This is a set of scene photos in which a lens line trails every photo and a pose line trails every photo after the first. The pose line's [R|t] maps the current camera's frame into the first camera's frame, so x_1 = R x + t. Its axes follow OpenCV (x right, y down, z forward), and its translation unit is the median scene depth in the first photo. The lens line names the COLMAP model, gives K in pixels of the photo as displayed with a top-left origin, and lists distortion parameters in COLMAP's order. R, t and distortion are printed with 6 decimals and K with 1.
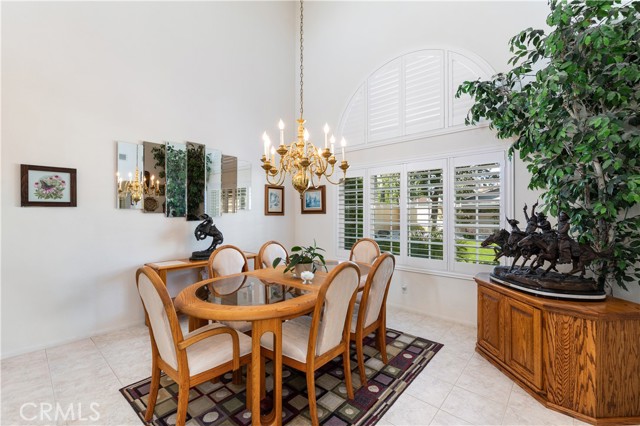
lens RADIAL K [[274.6, 0, 318.5], [0, 274.6, 210.5], [0, 0, 1]] dist [0.000547, -0.000773]
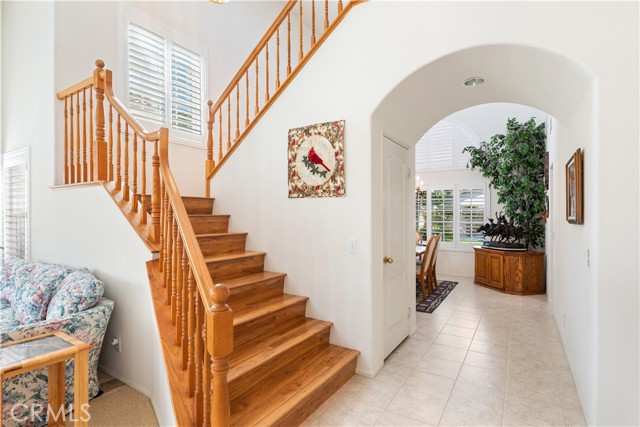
lens RADIAL K [[317.9, 0, 320.7], [0, 317.9, 211.0], [0, 0, 1]] dist [0.002816, -0.005820]
pose [[0.986175, 0.004925, 0.165636, -0.999608], [-0.004938, 0.999988, -0.000334, -0.018805], [-0.165636, -0.000488, 0.986187, -1.206383]]
